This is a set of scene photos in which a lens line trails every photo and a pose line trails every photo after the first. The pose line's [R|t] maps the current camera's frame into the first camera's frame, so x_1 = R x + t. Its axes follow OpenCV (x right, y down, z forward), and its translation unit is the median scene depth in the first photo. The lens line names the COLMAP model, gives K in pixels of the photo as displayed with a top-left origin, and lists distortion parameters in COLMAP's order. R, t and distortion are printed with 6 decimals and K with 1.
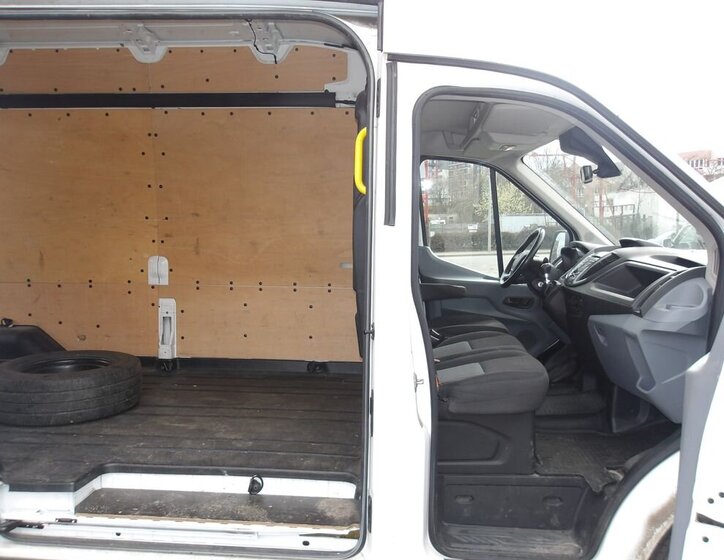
lens RADIAL K [[621.5, 0, 361.0], [0, 621.5, 276.9], [0, 0, 1]] dist [0.027248, -0.019290]
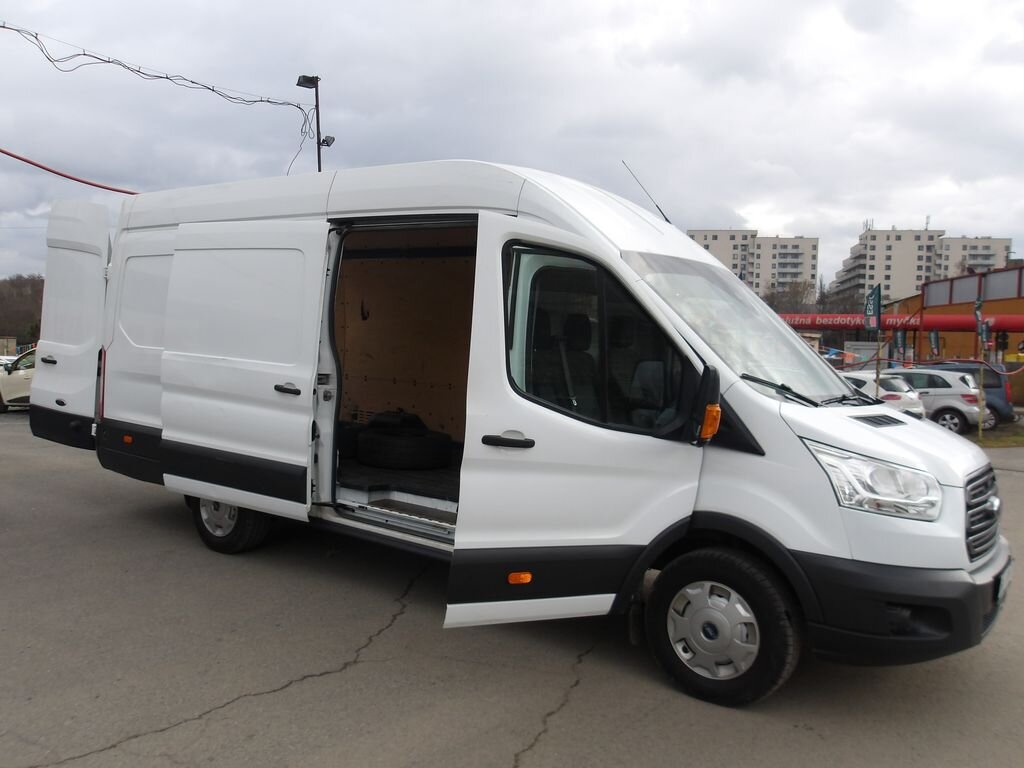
lens RADIAL K [[857.9, 0, 510.1], [0, 857.9, 381.5], [0, 0, 1]] dist [0.018290, -0.006026]
pose [[0.845288, 0.058653, -0.531082, 0.729718], [-0.083716, 0.996219, -0.023222, 0.034593], [0.527712, 0.064089, 0.847002, -0.548395]]
